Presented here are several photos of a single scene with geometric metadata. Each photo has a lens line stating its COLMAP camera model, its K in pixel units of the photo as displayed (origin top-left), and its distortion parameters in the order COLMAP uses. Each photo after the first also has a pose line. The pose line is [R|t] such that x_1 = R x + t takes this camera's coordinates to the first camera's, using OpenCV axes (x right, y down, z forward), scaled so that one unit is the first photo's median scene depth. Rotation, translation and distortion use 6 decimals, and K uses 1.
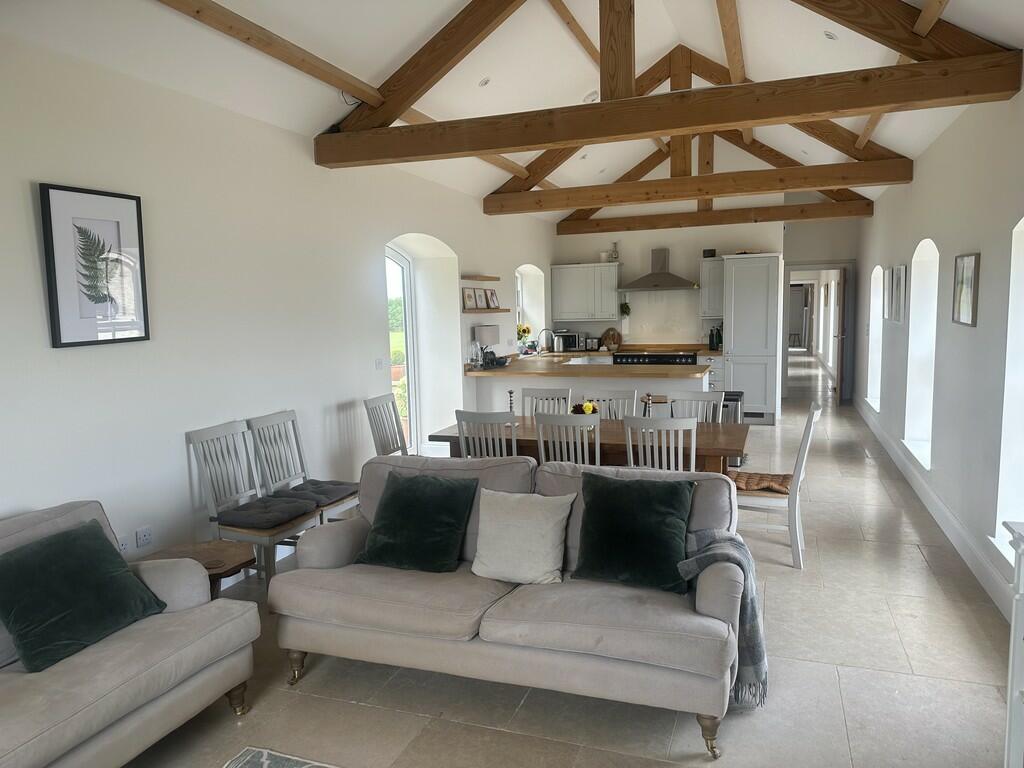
lens RADIAL K [[719.9, 0, 503.8], [0, 719.9, 385.8], [0, 0, 1]] dist [0.065465, -0.068987]
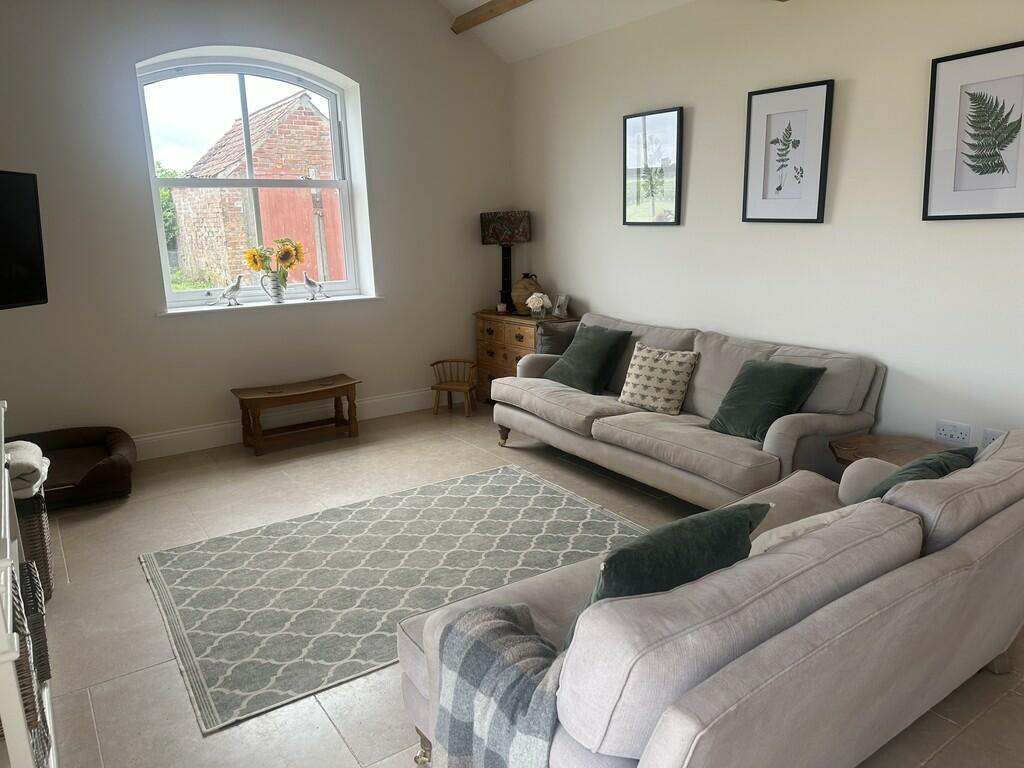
lens RADIAL K [[719.9, 0, 516.2], [0, 719.9, 385.8], [0, 0, 1]] dist [0.065465, -0.068987]
pose [[-0.574419, 0.216591, -0.789387, 0.210618], [-0.052004, 0.952754, 0.299258, -0.037416], [0.816908, 0.212950, -0.536016, 0.385112]]
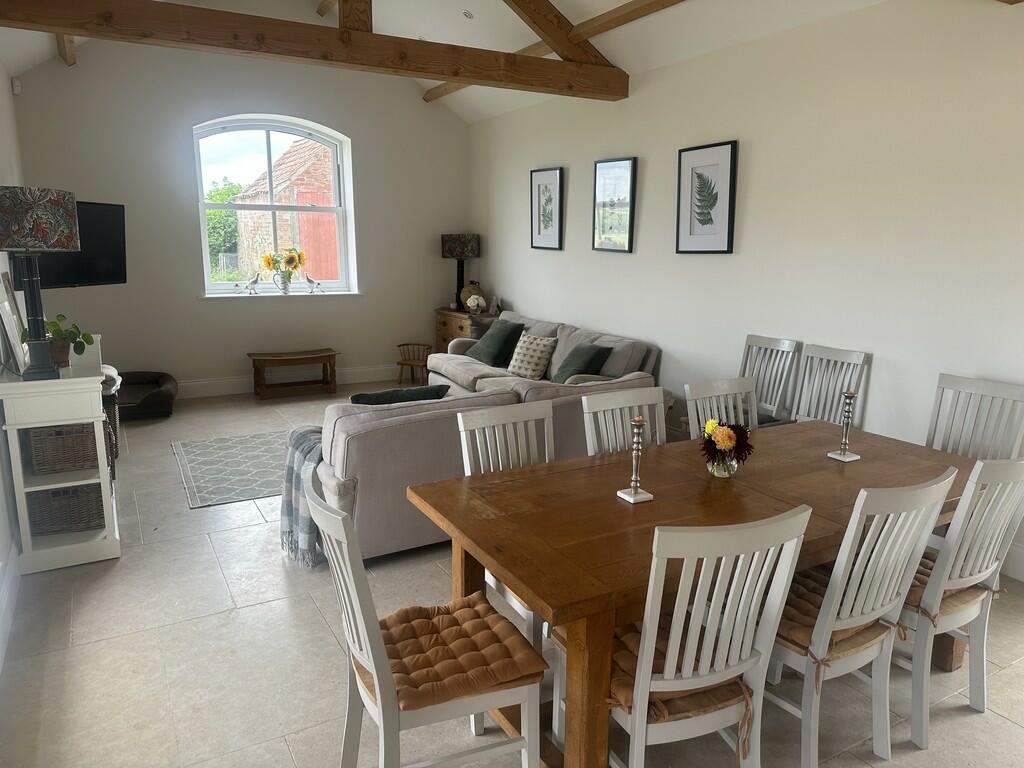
lens RADIAL K [[719.9, 0, 514.2], [0, 719.9, 391.6], [0, 0, 1]] dist [0.065465, -0.068987]
pose [[-0.645993, 0.174304, -0.743176, 0.297592], [-0.079155, 0.953036, 0.292329, -0.068245], [0.759228, 0.247668, -0.601858, 0.600508]]
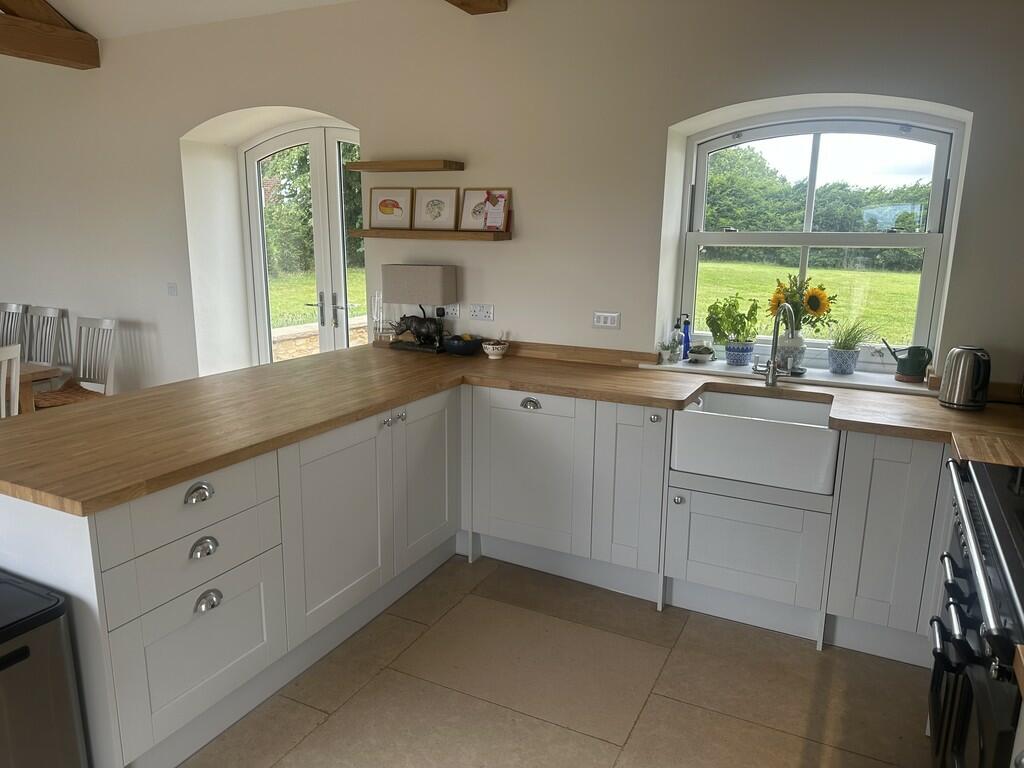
lens RADIAL K [[719.9, 0, 518.9], [0, 719.9, 386.7], [0, 0, 1]] dist [0.065465, -0.068987]
pose [[-0.110175, 0.232110, -0.966430, 0.380717], [-0.117865, 0.962437, 0.244588, -0.106665], [0.986899, 0.140856, -0.078678, 0.902887]]
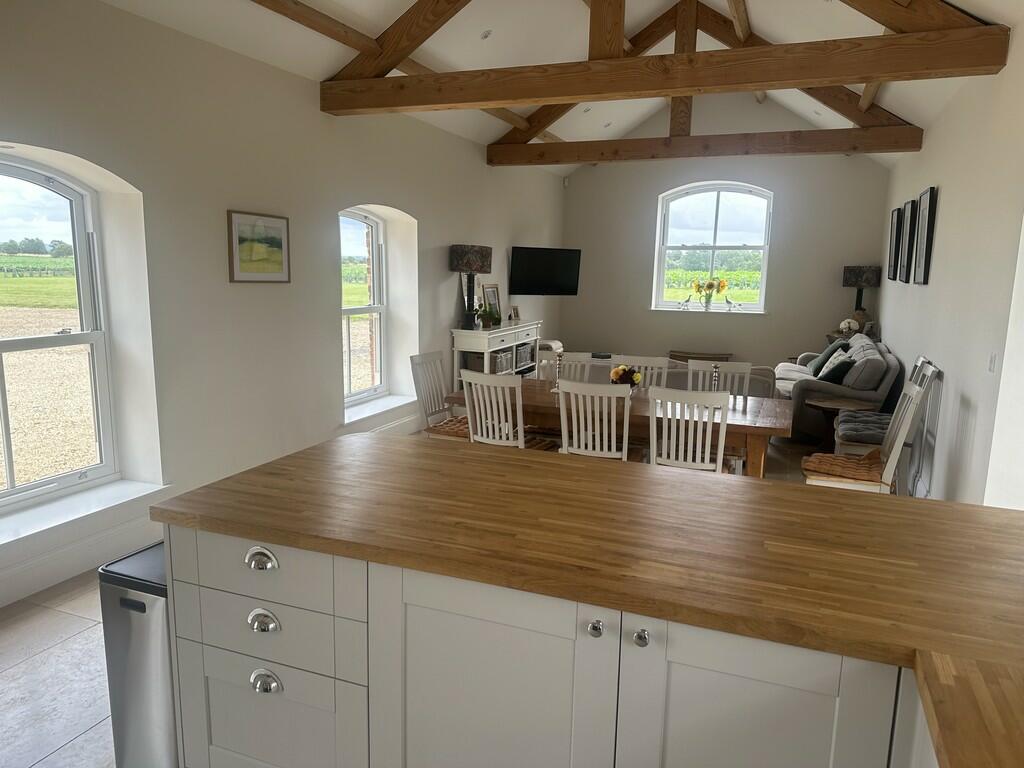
lens RADIAL K [[719.9, 0, 515.8], [0, 719.9, 392.6], [0, 0, 1]] dist [0.065465, -0.068987]
pose [[-0.999837, -0.000849, 0.018044, 0.121345], [0.004322, 0.958641, 0.284586, -0.107025], [-0.017539, 0.284618, -0.958481, 0.963663]]
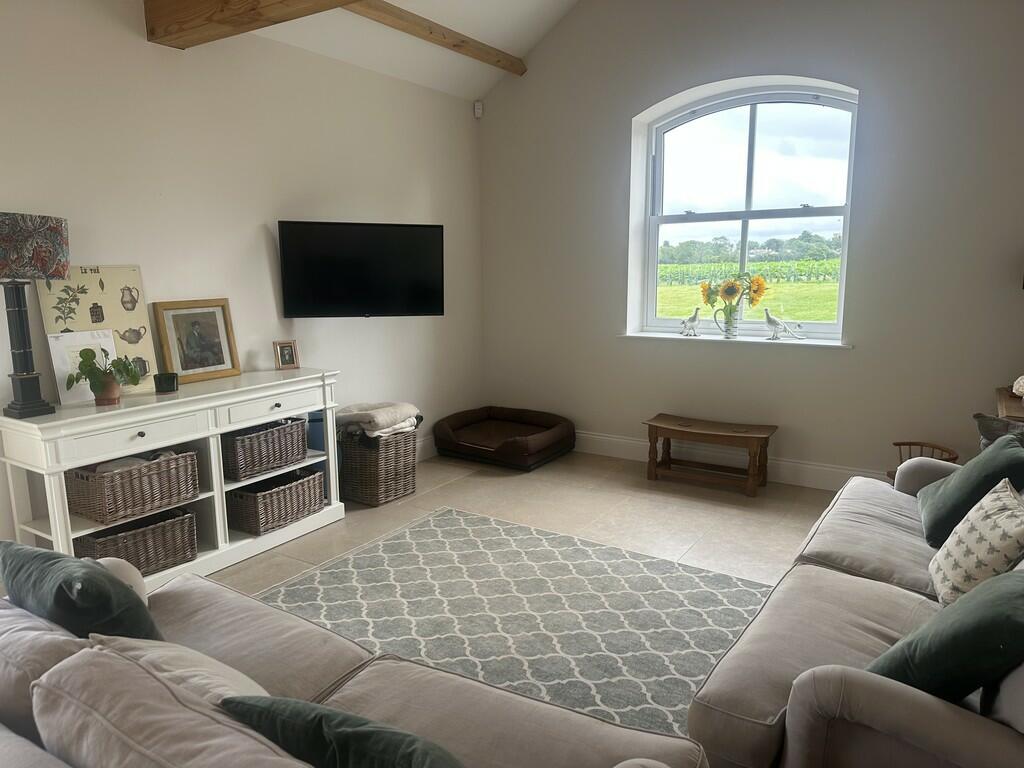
lens RADIAL K [[719.9, 0, 512.1], [0, 719.9, 389.1], [0, 0, 1]] dist [0.065465, -0.068987]
pose [[-0.973422, -0.009166, 0.228833, -0.101497], [0.056736, 0.958399, 0.279735, -0.044991], [-0.221878, 0.285284, -0.932407, 0.470040]]
